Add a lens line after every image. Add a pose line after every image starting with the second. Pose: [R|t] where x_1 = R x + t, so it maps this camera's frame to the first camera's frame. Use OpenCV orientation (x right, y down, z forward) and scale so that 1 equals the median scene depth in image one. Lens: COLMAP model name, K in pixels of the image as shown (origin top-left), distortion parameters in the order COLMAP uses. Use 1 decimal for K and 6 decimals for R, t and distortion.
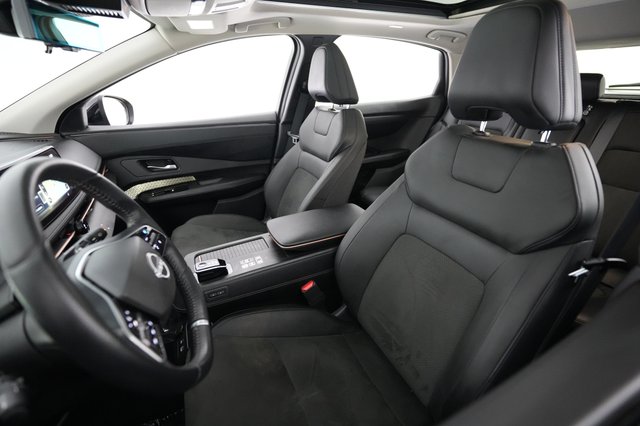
lens RADIAL K [[315.7, 0, 324.8], [0, 315.7, 205.8], [0, 0, 1]] dist [0.000137, 0.000209]
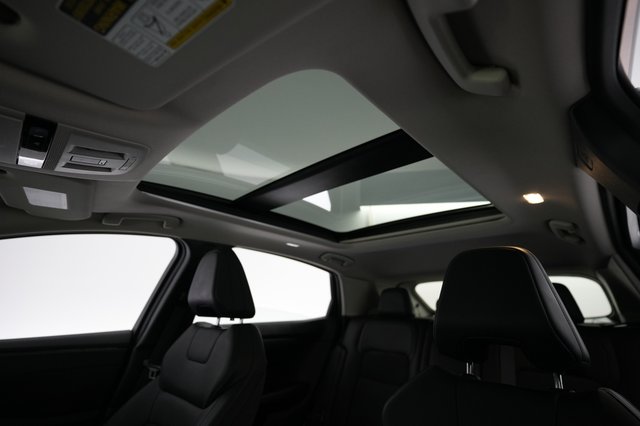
lens RADIAL K [[315.7, 0, 324.8], [0, 315.7, 205.8], [0, 0, 1]] dist [0.000137, 0.000209]
pose [[0.937448, 0.135530, 0.320661, -0.017326], [0.101362, 0.774933, -0.623862, -0.030448], [-0.333043, 0.617341, 0.712722, 0.197435]]
